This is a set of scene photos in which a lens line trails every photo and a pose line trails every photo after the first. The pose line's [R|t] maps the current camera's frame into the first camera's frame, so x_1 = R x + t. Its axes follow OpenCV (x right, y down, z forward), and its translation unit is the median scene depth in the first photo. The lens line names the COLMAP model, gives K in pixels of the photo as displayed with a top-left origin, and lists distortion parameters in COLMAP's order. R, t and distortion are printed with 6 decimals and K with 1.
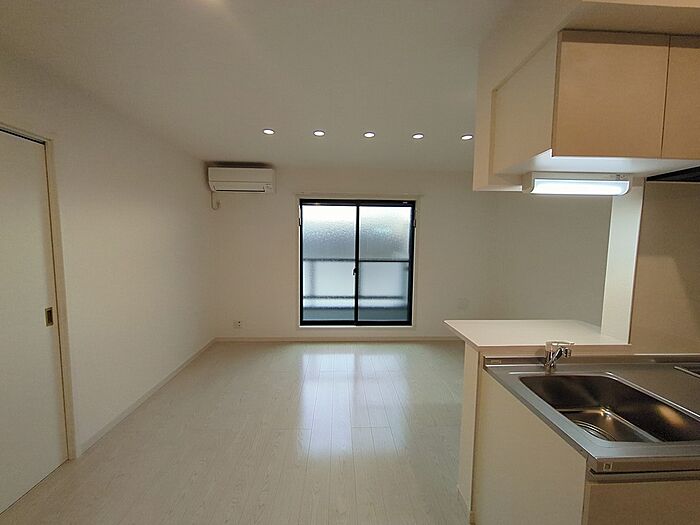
lens RADIAL K [[277.8, 0, 349.2], [0, 277.8, 260.7], [0, 0, 1]] dist [0.008916, 0.000104]
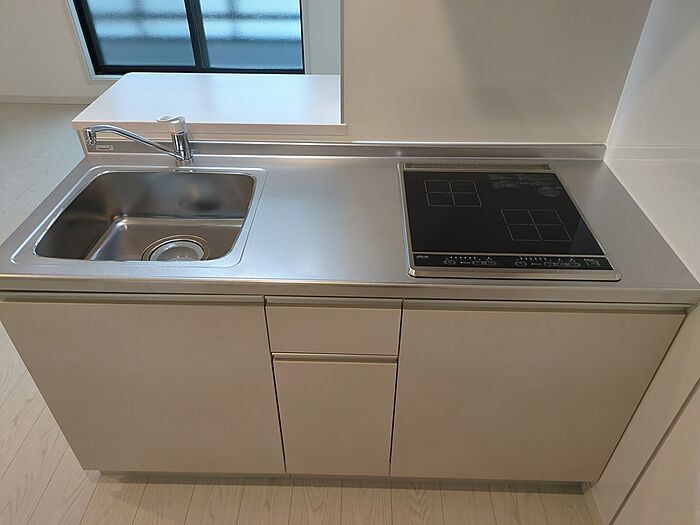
lens RADIAL K [[520.2, 0, 361.1], [0, 520.2, 268.3], [0, 0, 1]] dist [0.035722, 0.000670]
pose [[0.995249, 0.049162, -0.084035, 0.430795], [0.005141, 0.835402, 0.549615, -0.011568], [0.097223, -0.547436, 0.831181, -0.003478]]
